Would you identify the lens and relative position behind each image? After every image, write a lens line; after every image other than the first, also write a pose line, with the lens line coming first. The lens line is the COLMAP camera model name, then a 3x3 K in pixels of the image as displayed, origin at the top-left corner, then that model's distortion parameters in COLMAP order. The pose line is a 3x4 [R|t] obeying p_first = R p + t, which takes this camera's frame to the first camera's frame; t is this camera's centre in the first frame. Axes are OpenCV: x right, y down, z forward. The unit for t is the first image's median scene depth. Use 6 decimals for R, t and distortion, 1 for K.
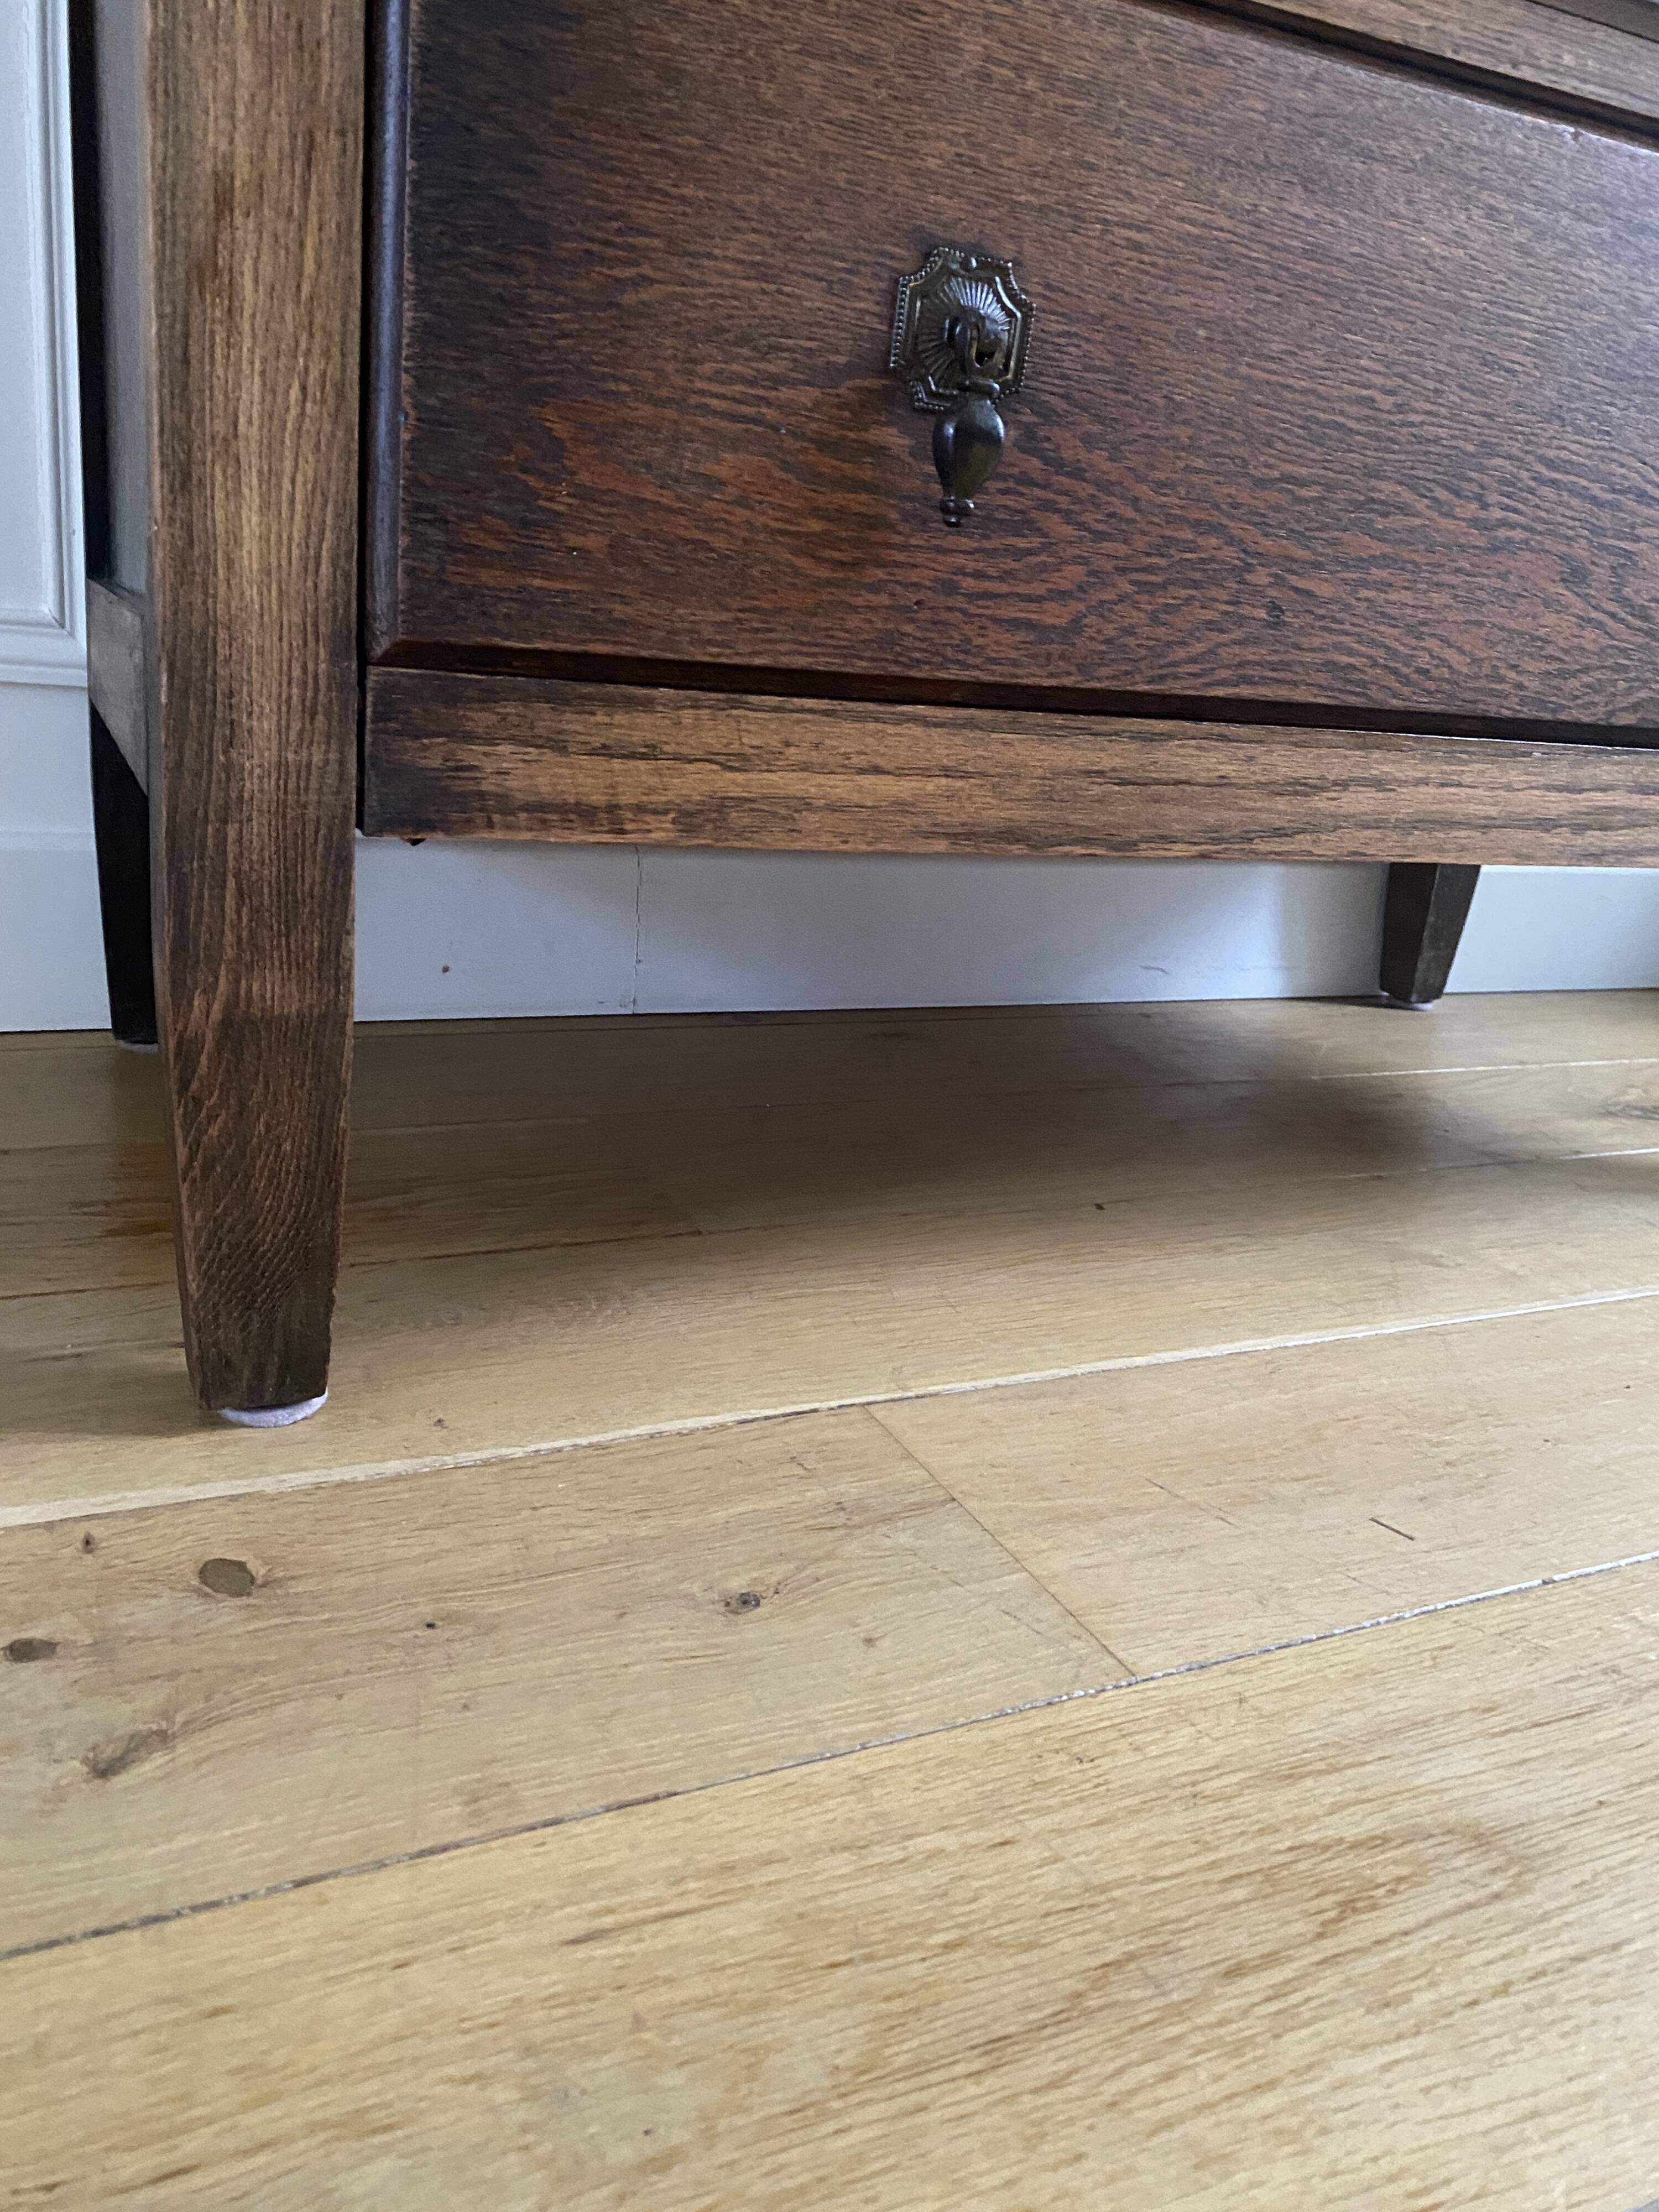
lens RADIAL K [[1680.4, 0, 858.7], [0, 1680.4, 1121.5], [0, 0, 1]] dist [0.053272, -0.108145]
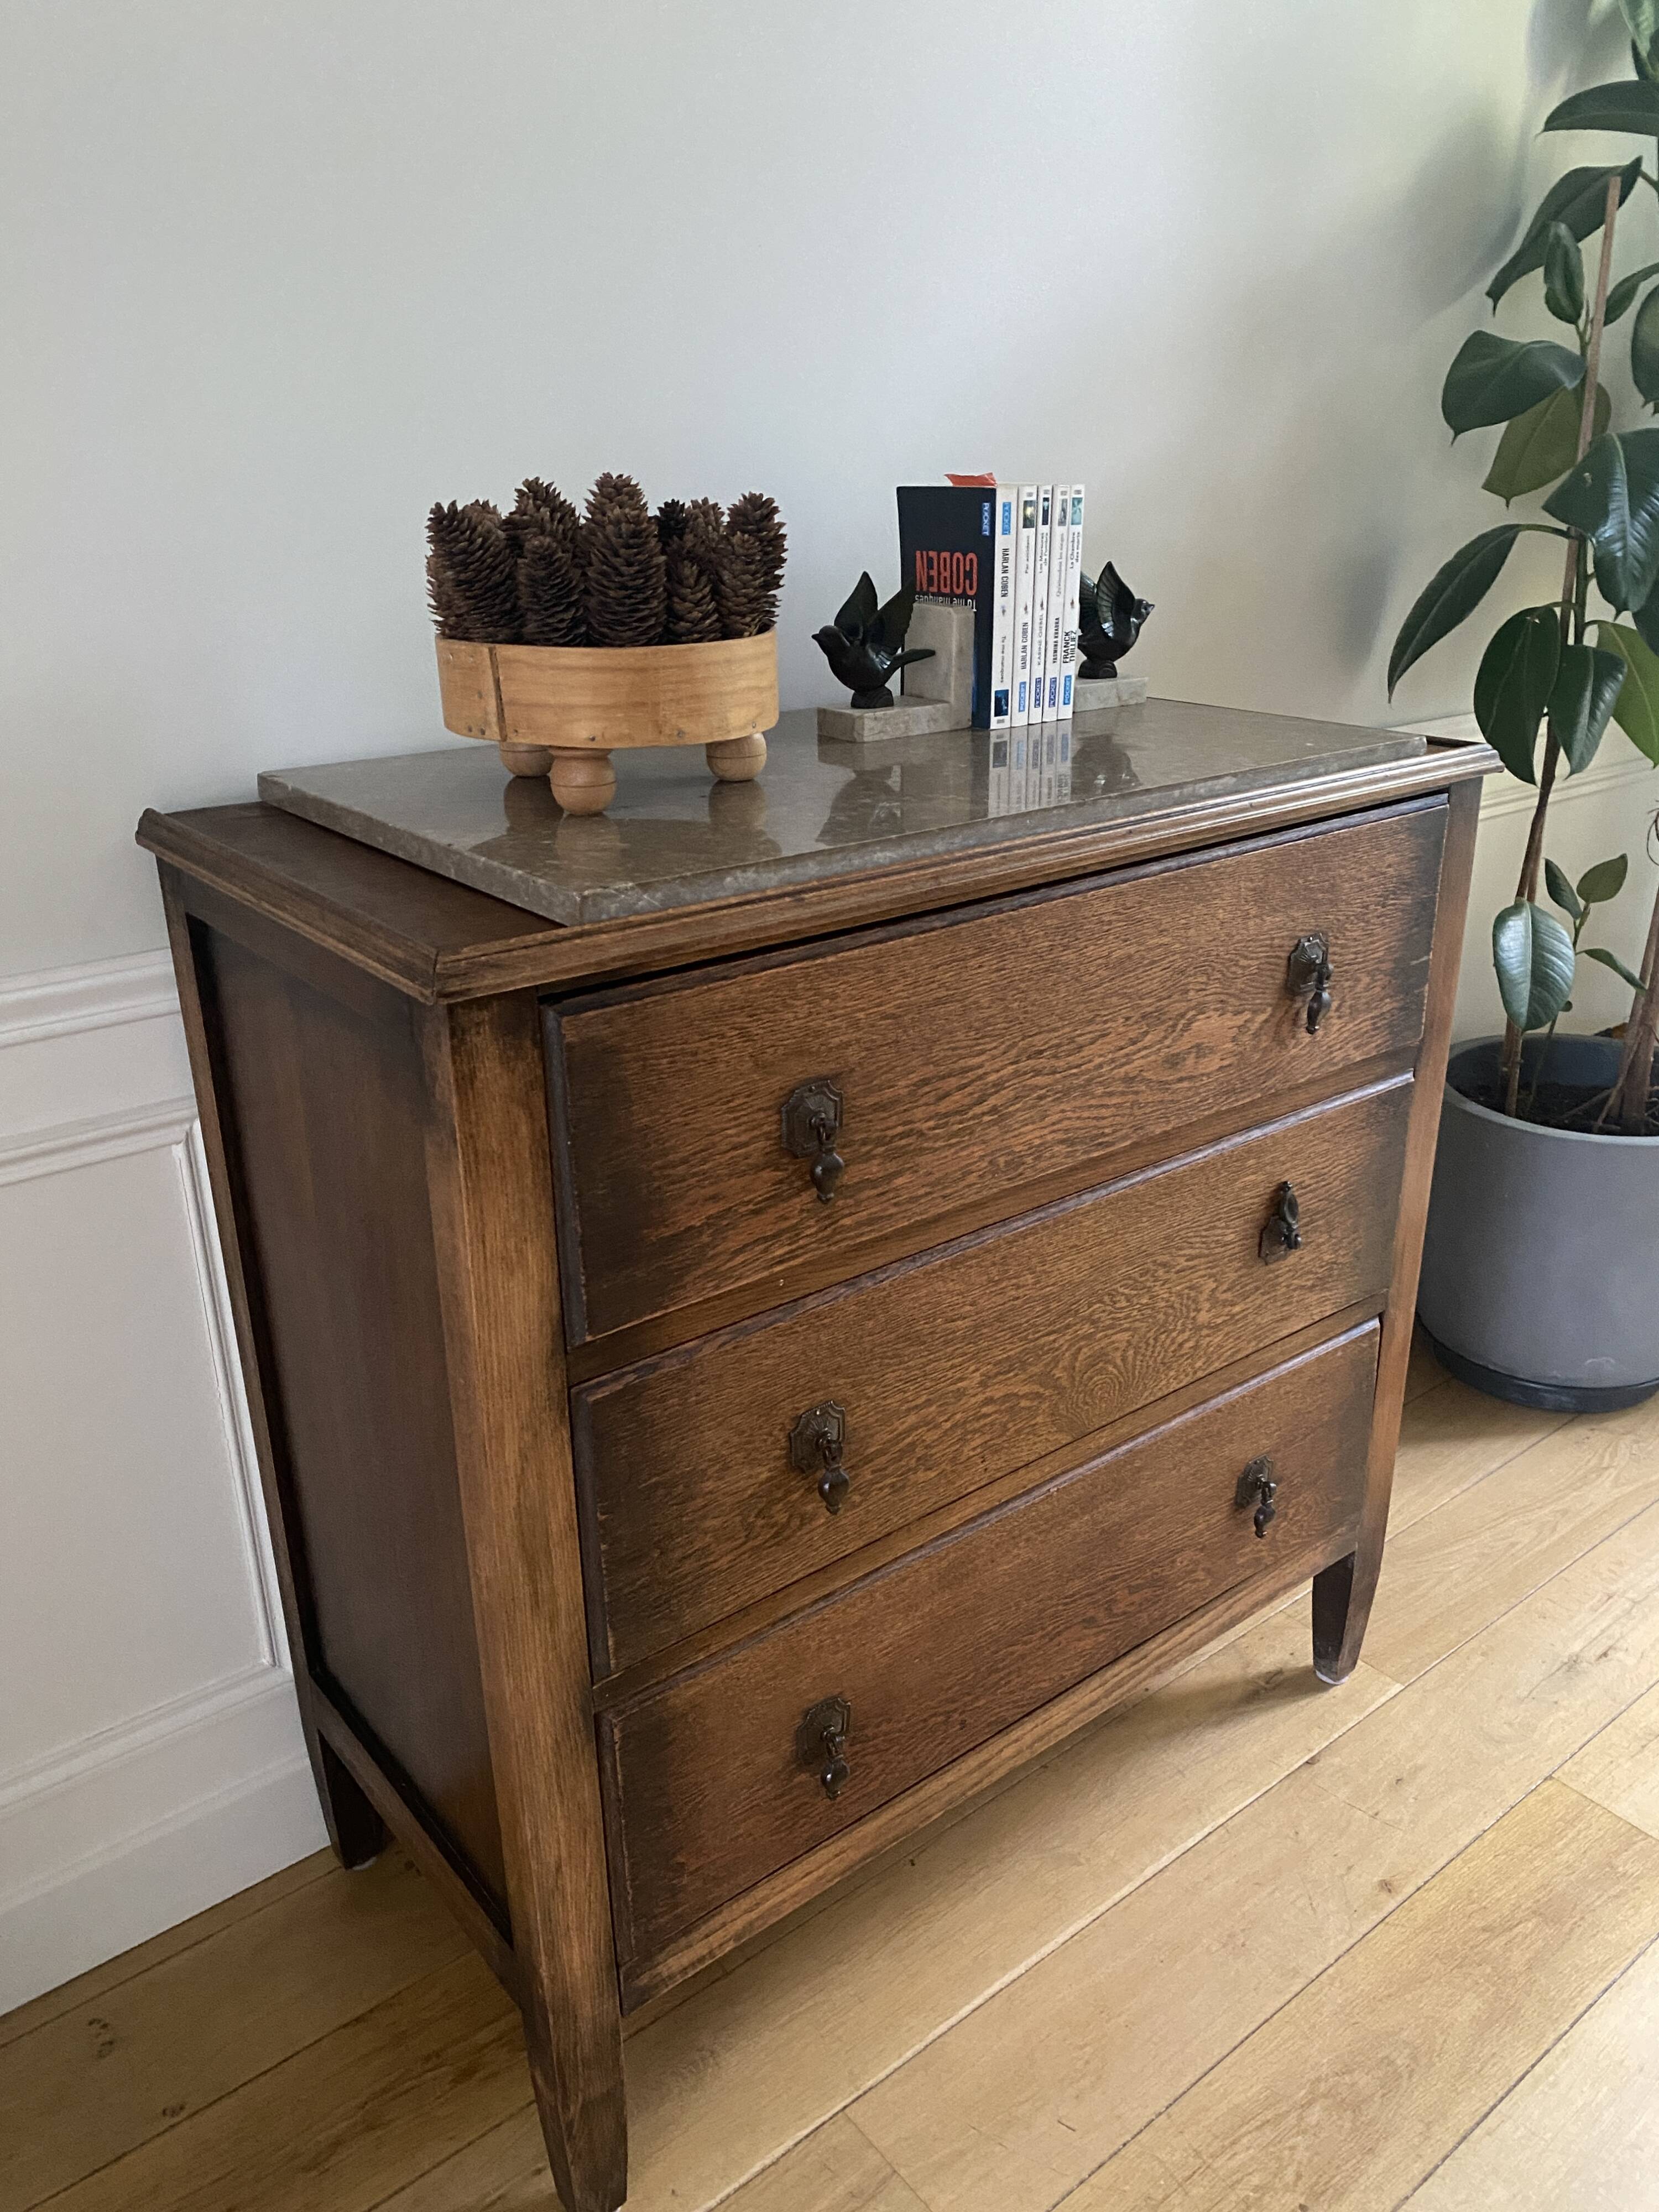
lens RADIAL K [[1615.8, 0, 829.5], [0, 1615.8, 1106.0], [0, 0, 1]] dist [0.170698, -0.409129]
pose [[0.971855, -0.172867, 0.160046, -0.134871], [0.159372, 0.982760, 0.093725, -1.416350], [-0.173489, -0.065580, 0.982650, -1.108496]]
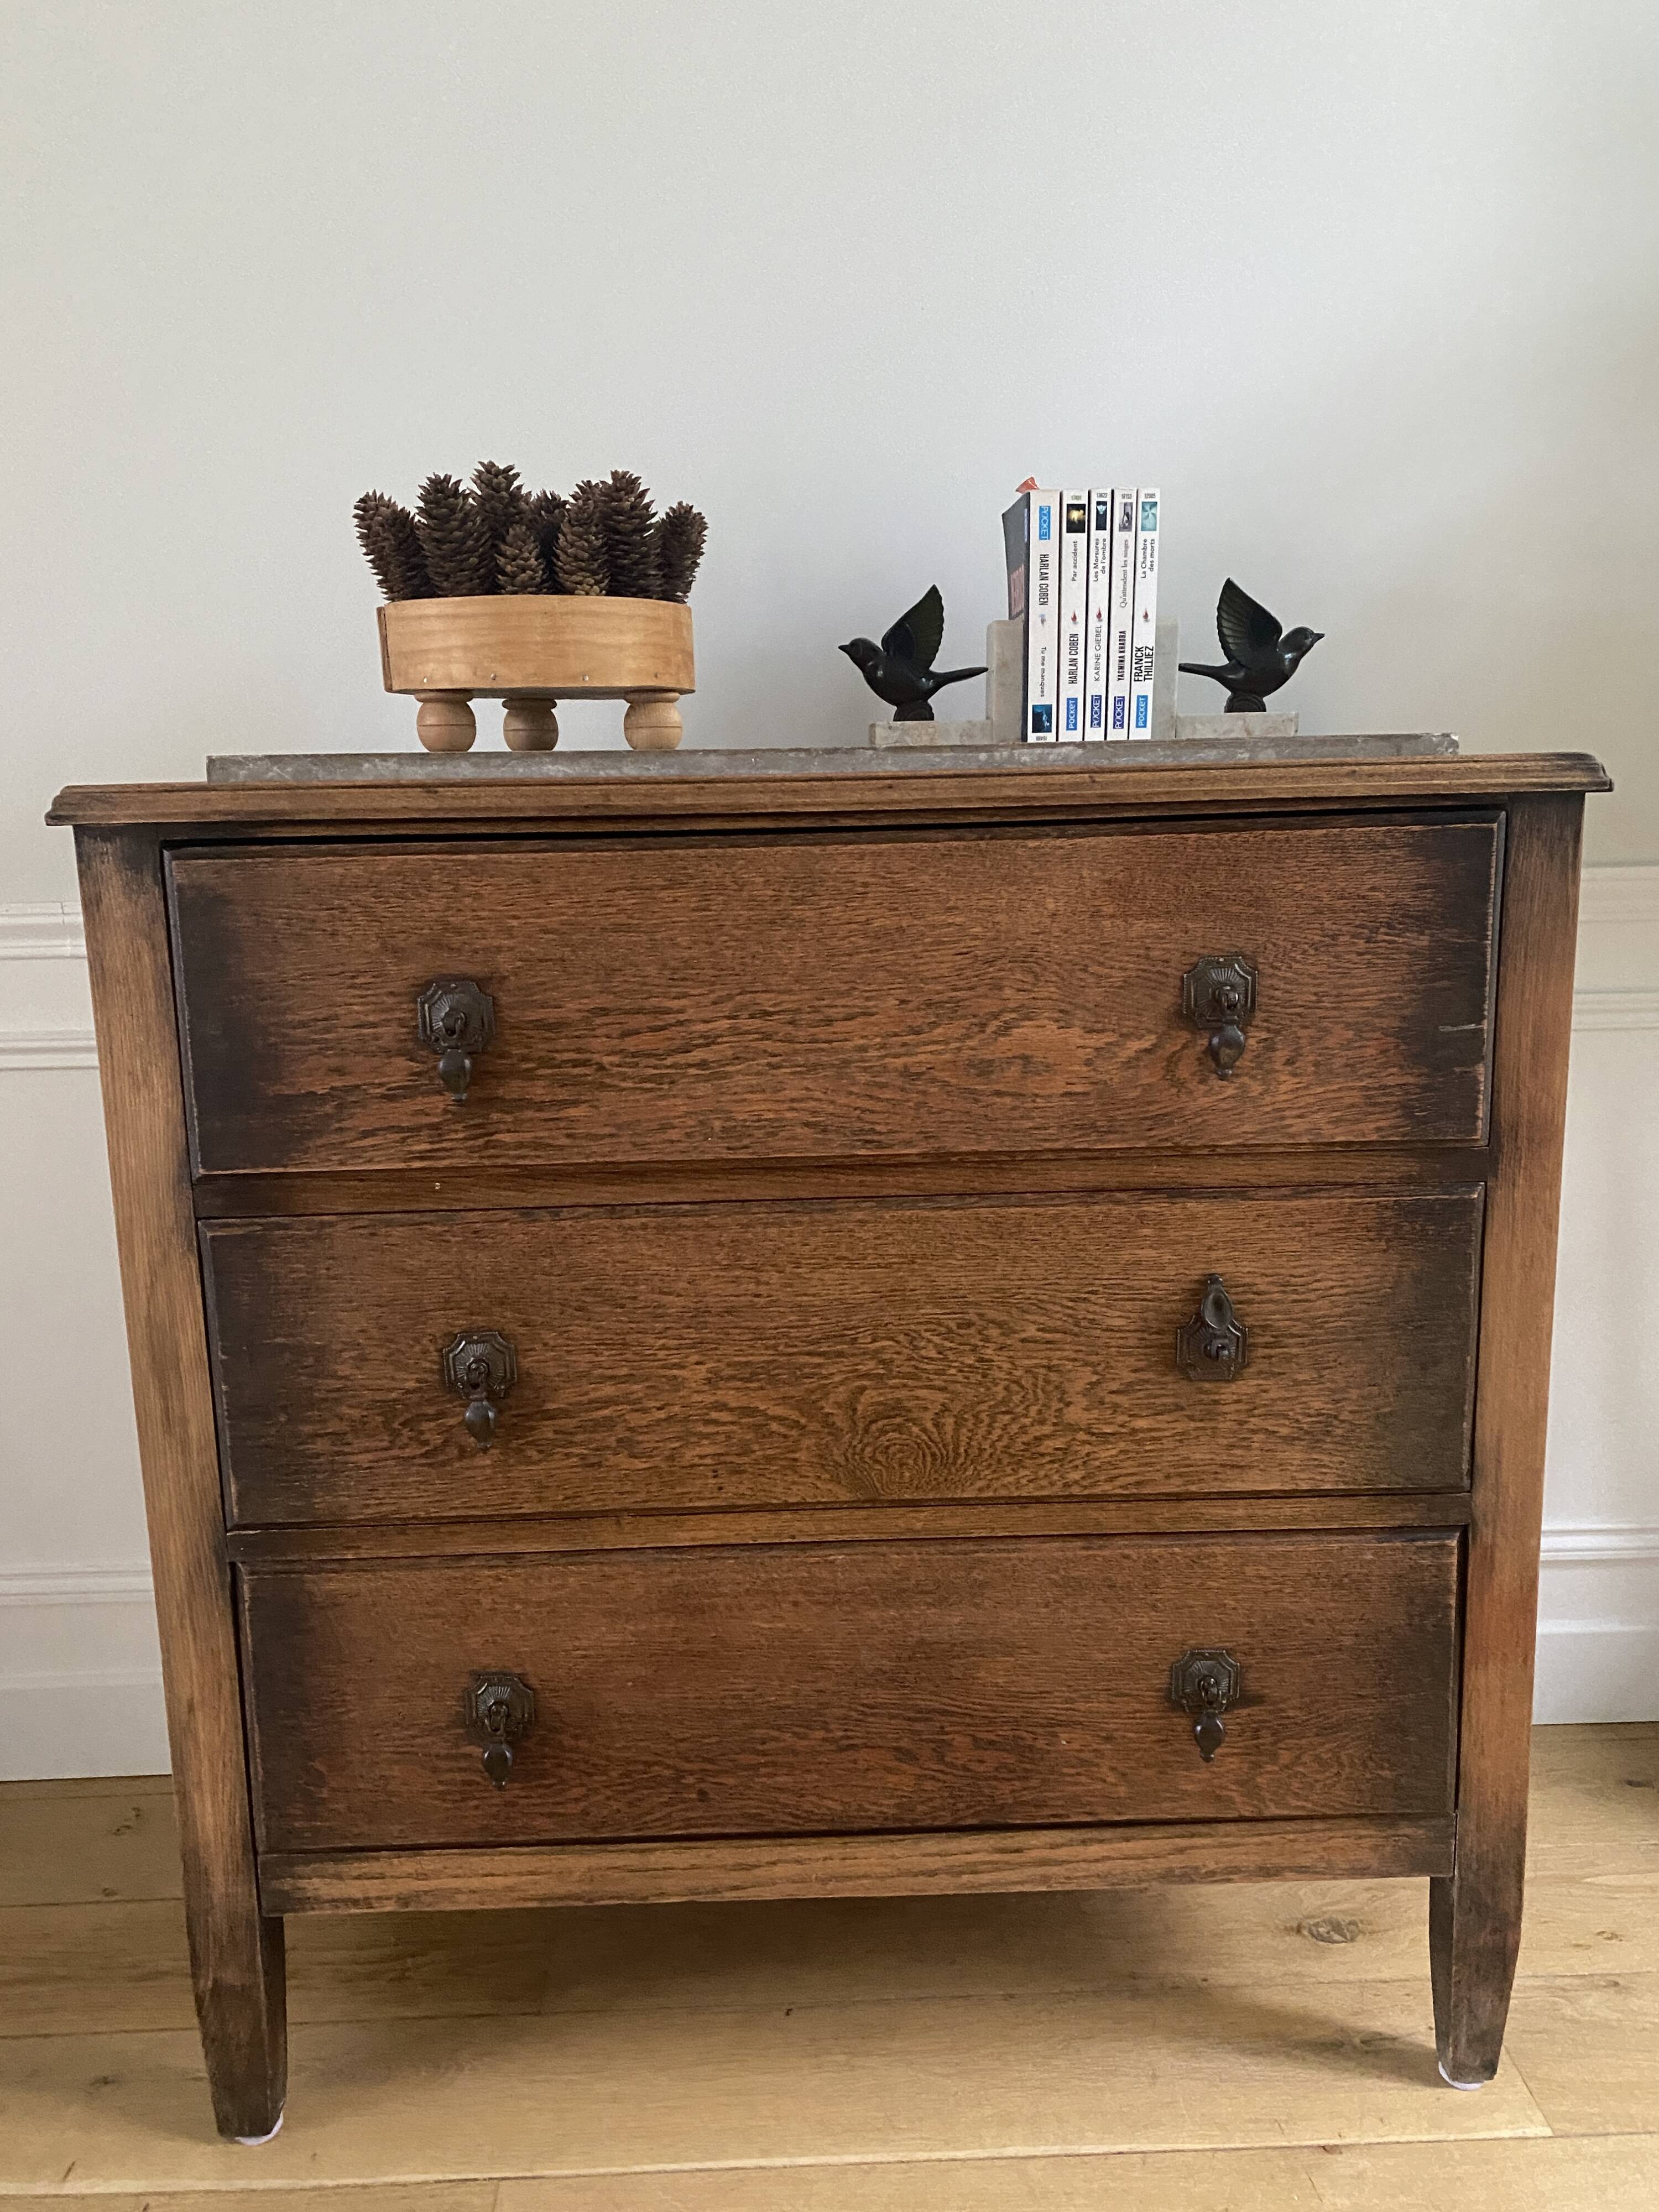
lens RADIAL K [[1656.5, 0, 862.4], [0, 1656.5, 1103.0], [0, 0, 1]] dist [0.167238, -0.433618]
pose [[0.907500, -0.027861, -0.419127, 1.340469], [-0.026454, 0.992027, -0.123221, -0.919686], [0.419218, 0.122911, 0.899527, -0.831968]]
